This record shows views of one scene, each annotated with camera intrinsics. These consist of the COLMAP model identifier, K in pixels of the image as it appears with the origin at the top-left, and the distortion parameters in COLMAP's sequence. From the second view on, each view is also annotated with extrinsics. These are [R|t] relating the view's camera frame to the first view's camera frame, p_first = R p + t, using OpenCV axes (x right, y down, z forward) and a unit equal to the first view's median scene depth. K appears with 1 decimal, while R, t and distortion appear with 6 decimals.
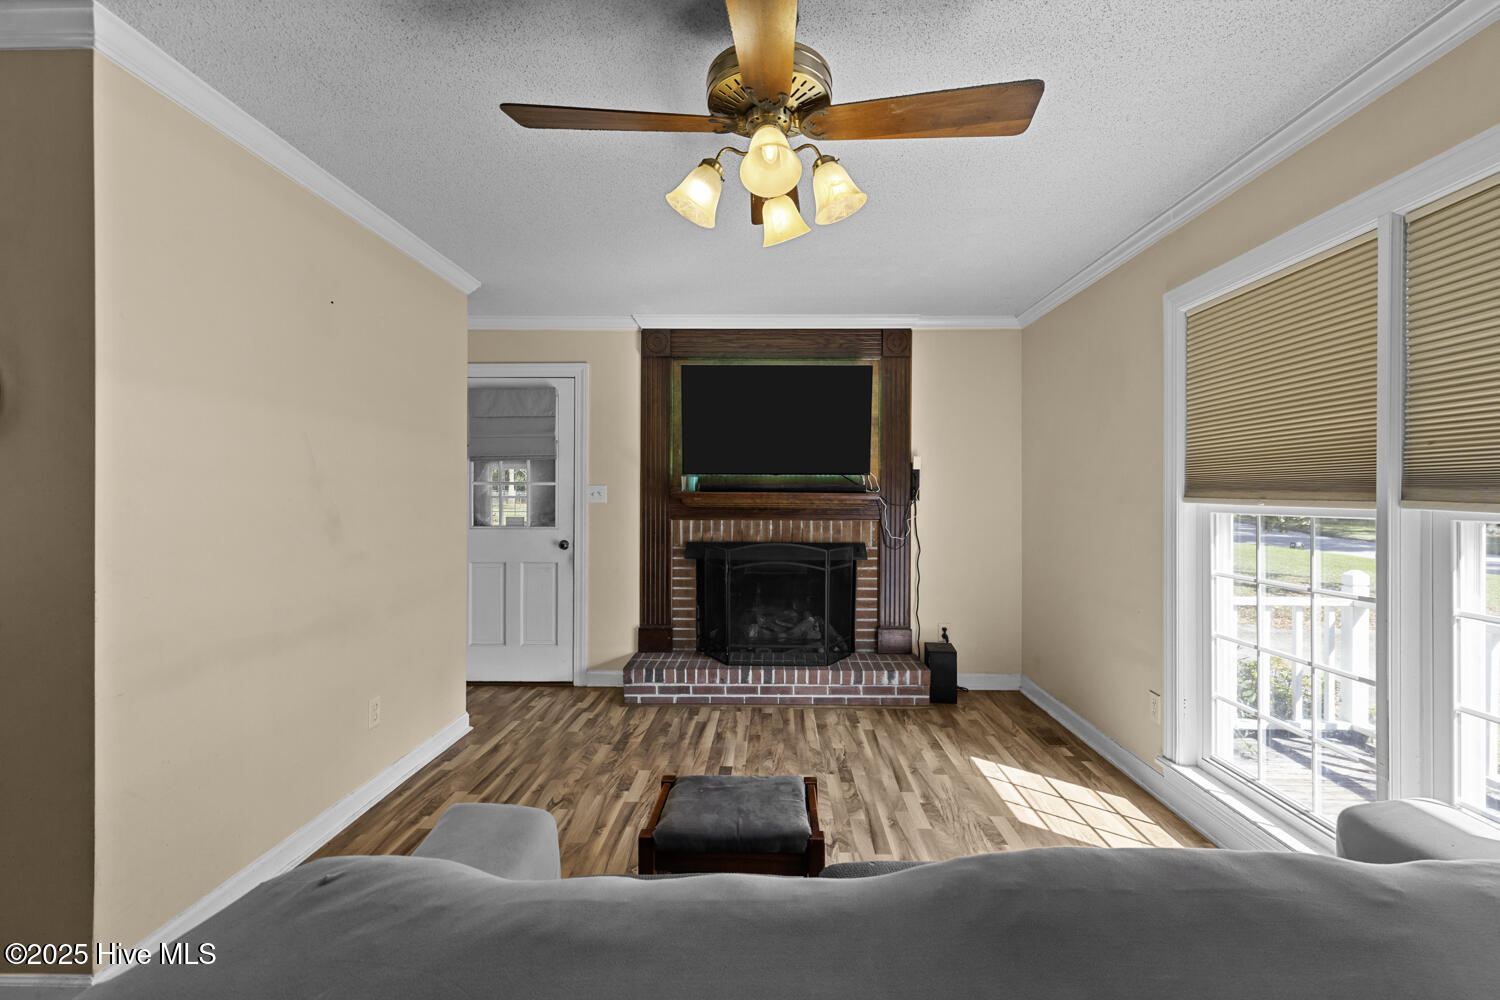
lens RADIAL K [[685.3, 0, 771.9], [0, 685.3, 495.6], [0, 0, 1]] dist [0.005258, -0.001369]
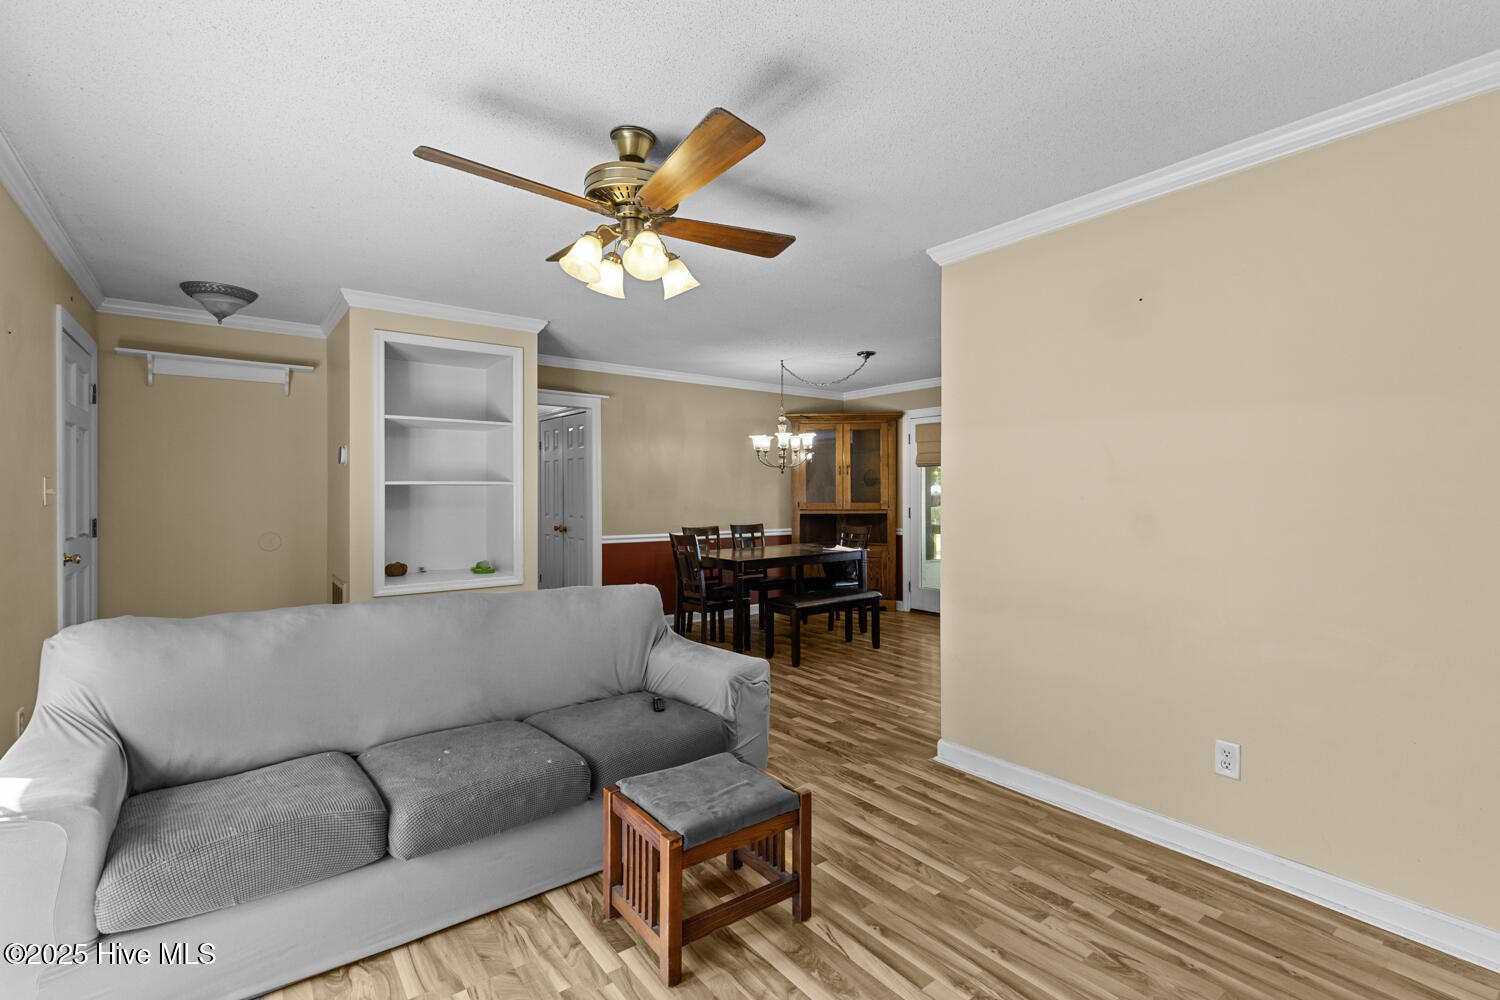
lens RADIAL K [[685.3, 0, 751.0], [0, 685.3, 489.2], [0, 0, 1]] dist [0.005258, -0.001369]
pose [[-0.792847, -0.004769, -0.609402, 0.235039], [0.000266, 0.999967, -0.008171, 0.000230], [0.609420, -0.006640, -0.792820, 0.826299]]
